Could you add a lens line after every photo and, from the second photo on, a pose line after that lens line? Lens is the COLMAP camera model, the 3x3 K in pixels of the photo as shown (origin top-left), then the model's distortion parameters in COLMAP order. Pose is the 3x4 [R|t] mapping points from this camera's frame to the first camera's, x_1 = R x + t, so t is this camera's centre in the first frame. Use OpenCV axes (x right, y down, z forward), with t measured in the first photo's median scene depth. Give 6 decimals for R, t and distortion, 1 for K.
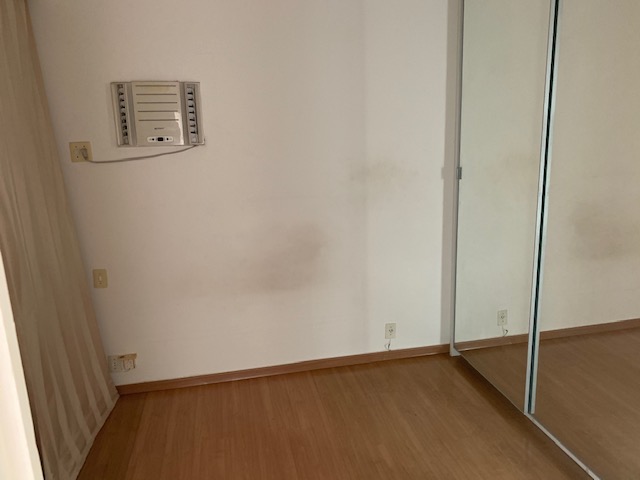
lens RADIAL K [[493.1, 0, 320.0], [0, 493.1, 240.0], [0, 0, 1]] dist [0.005484, -0.005232]
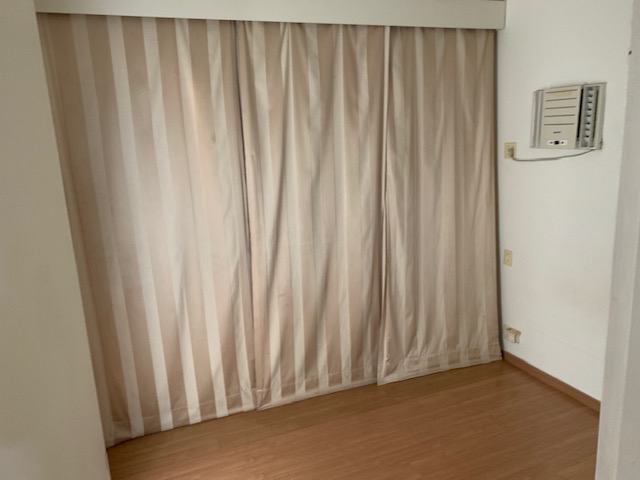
lens RADIAL K [[493.1, 0, 320.0], [0, 493.1, 240.0], [0, 0, 1]] dist [0.005484, -0.005232]
pose [[0.181544, 0.229020, -0.956343, 0.630845], [-0.180434, 0.963750, 0.196542, -0.120781], [0.966688, 0.136876, 0.216286, 0.319218]]
